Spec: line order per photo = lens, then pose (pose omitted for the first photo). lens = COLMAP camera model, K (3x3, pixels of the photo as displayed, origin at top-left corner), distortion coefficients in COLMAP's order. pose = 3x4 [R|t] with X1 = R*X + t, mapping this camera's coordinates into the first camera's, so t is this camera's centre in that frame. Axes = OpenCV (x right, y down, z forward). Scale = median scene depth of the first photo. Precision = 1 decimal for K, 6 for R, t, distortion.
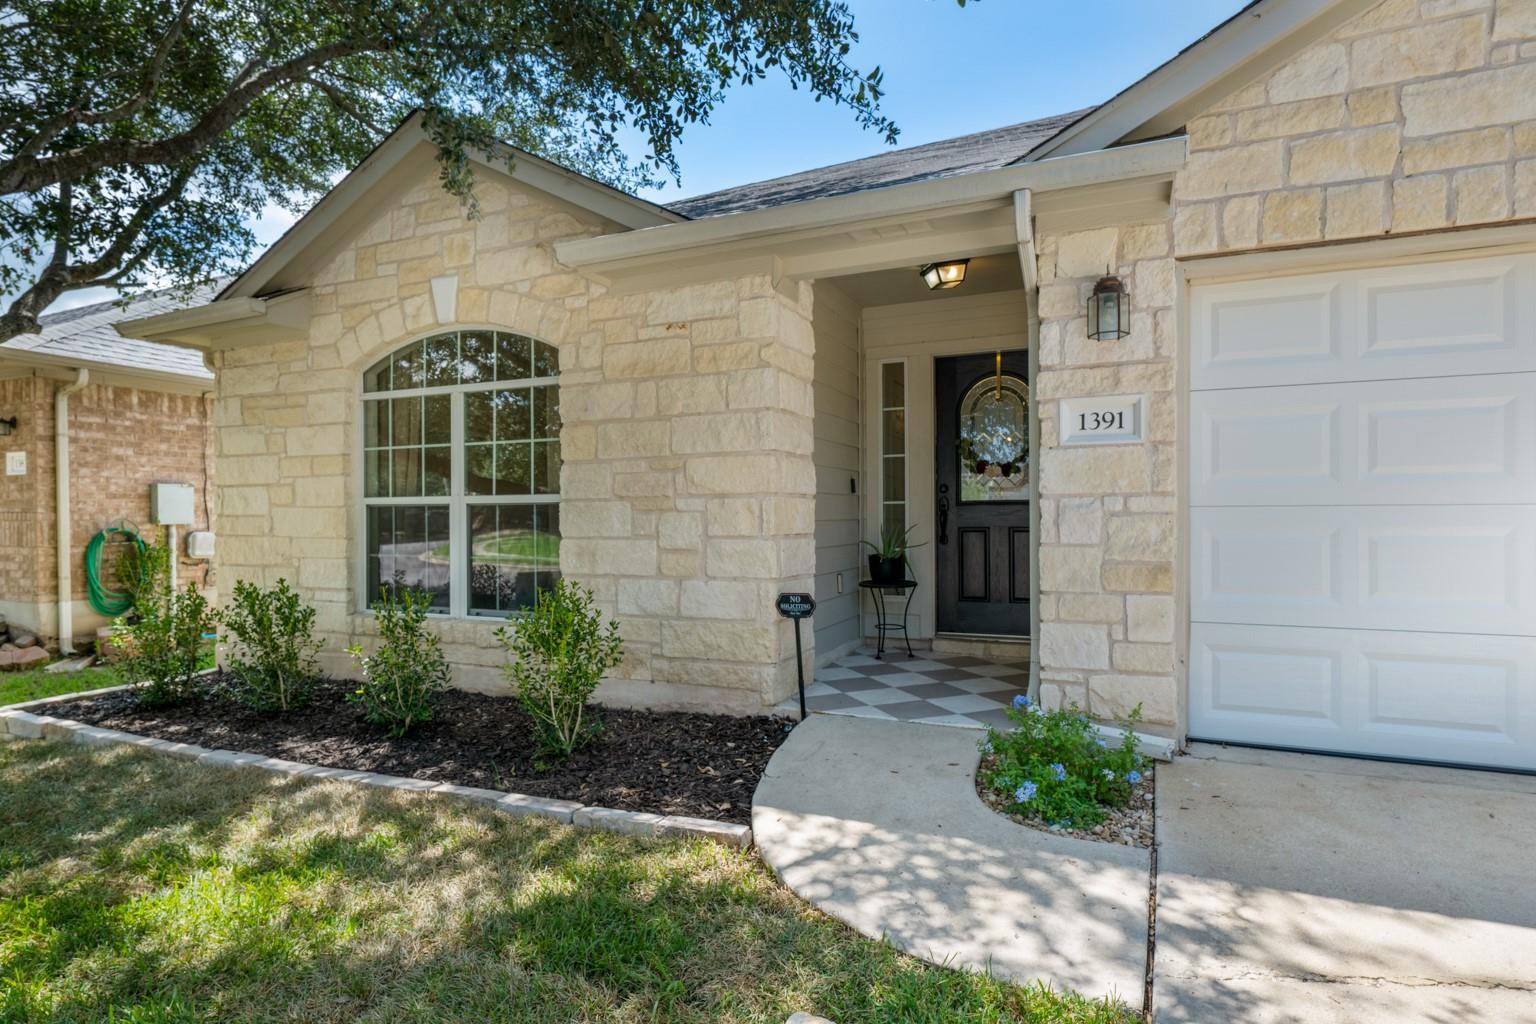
lens RADIAL K [[829.7, 0, 768.2], [0, 829.7, 515.9], [0, 0, 1]] dist [0.001557, -0.000409]
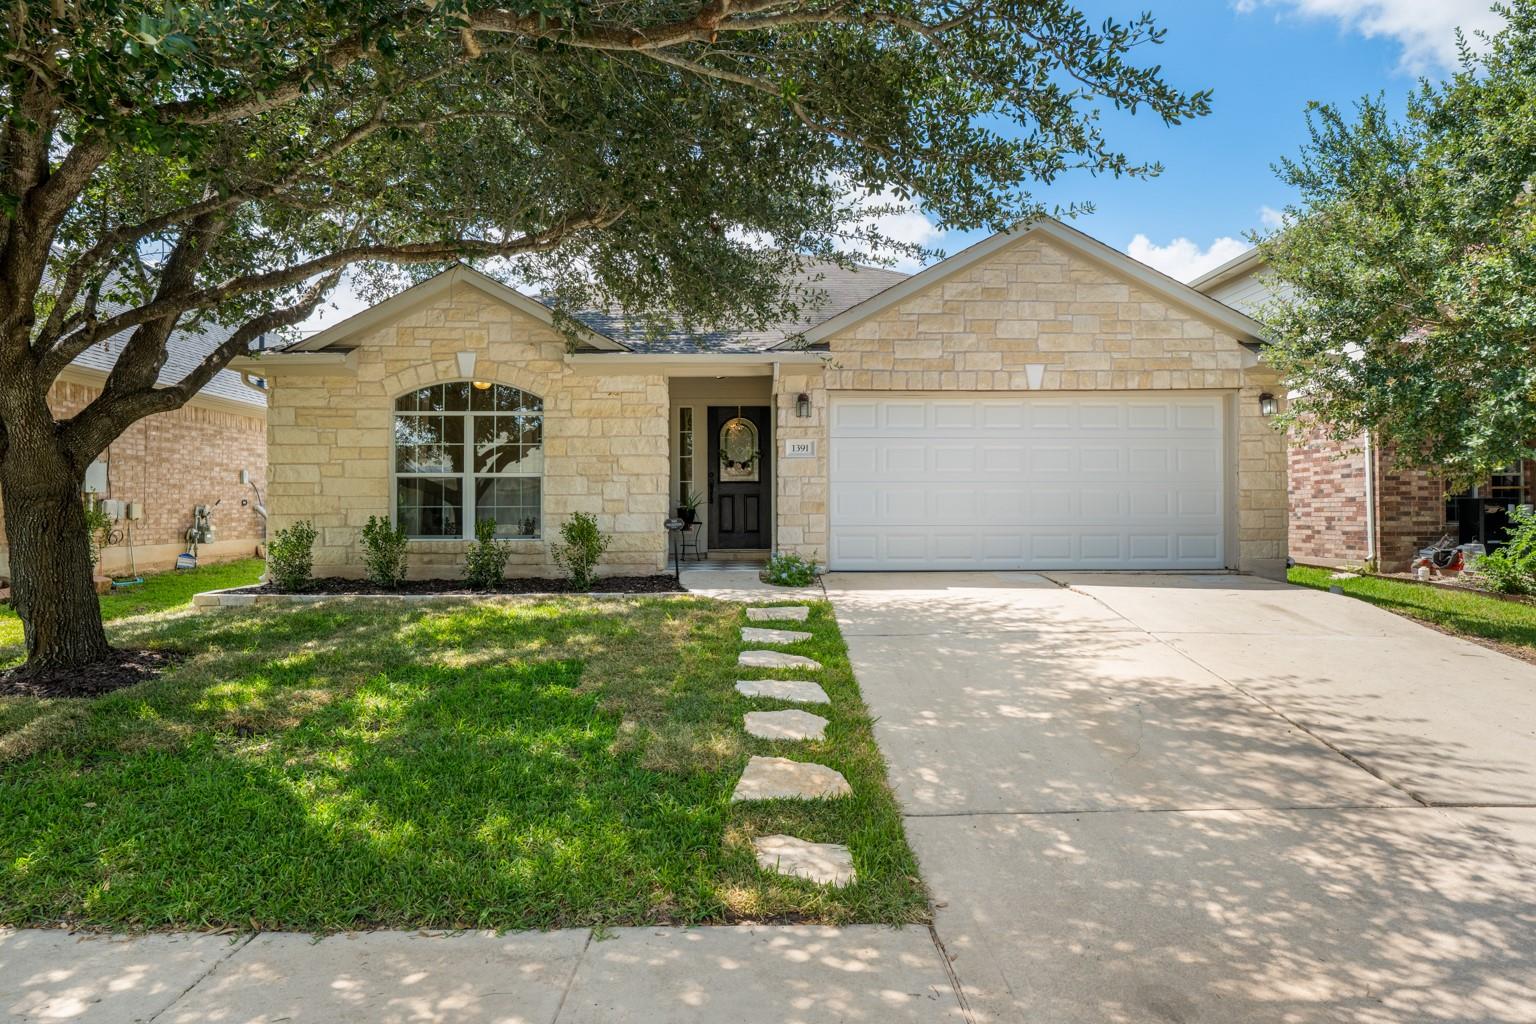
lens RADIAL K [[877.0, 0, 766.9], [0, 877.0, 509.4], [0, 0, 1]] dist [0.002614, 0.000211]
pose [[0.906065, 0.004308, 0.423118, -0.658494], [-0.002740, 0.999987, -0.004315, 0.069056], [-0.423131, 0.002750, 0.906065, -1.112573]]
